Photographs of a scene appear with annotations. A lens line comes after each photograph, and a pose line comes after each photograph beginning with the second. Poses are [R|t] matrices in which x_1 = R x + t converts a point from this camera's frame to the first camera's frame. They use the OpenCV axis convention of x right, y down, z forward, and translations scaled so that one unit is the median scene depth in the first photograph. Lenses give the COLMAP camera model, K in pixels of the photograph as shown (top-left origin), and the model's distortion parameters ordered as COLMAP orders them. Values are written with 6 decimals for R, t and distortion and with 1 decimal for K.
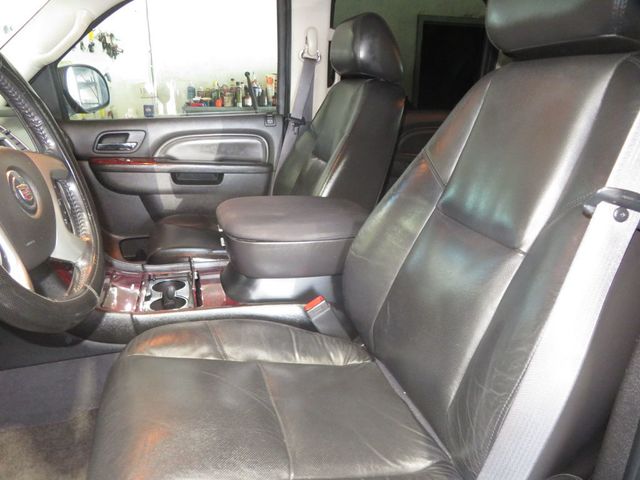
lens RADIAL K [[465.6, 0, 320.0], [0, 465.6, 240.0], [0, 0, 1]] dist [0.003568, 0.004483]
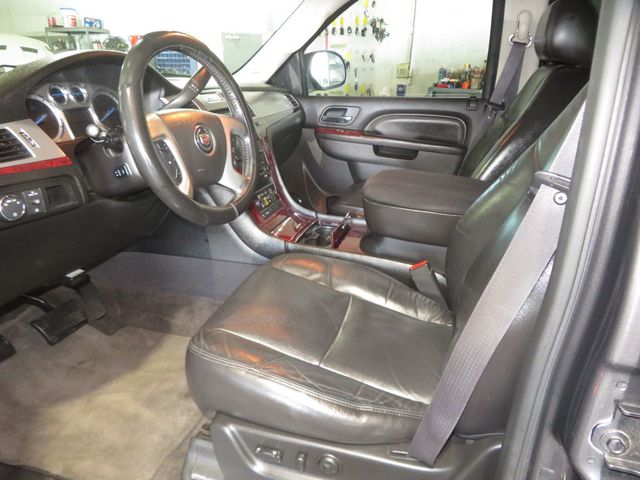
lens RADIAL K [[461.8, 0, 320.0], [0, 461.8, 240.0], [0, 0, 1]] dist [-0.003680, 0.050028]
pose [[0.849600, 0.196267, -0.489551, 0.218002], [-0.175849, 0.980484, 0.087909, 0.011678], [0.497250, 0.011399, 0.867532, -0.075747]]
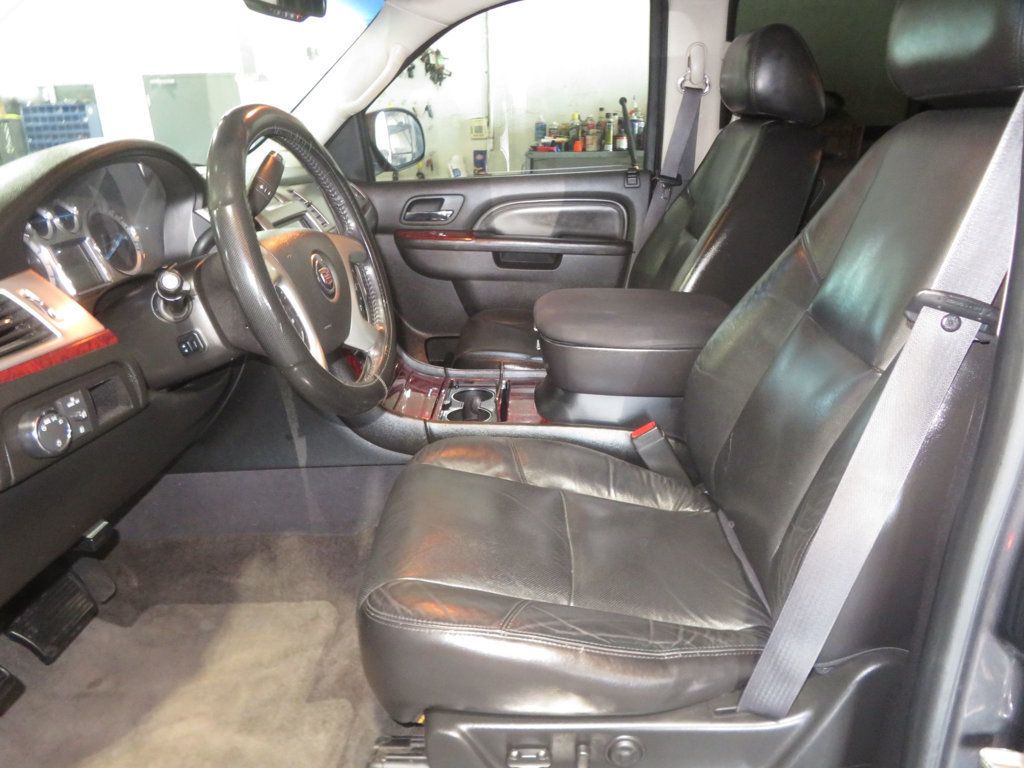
lens RADIAL K [[738.9, 0, 512.0], [0, 738.9, 384.0], [0, 0, 1]] dist [-0.003680, 0.050028]
pose [[0.952917, 0.074069, -0.294044, 0.089308], [-0.063093, 0.996917, 0.046654, 0.011455], [0.296593, -0.025905, 0.954652, -0.154067]]
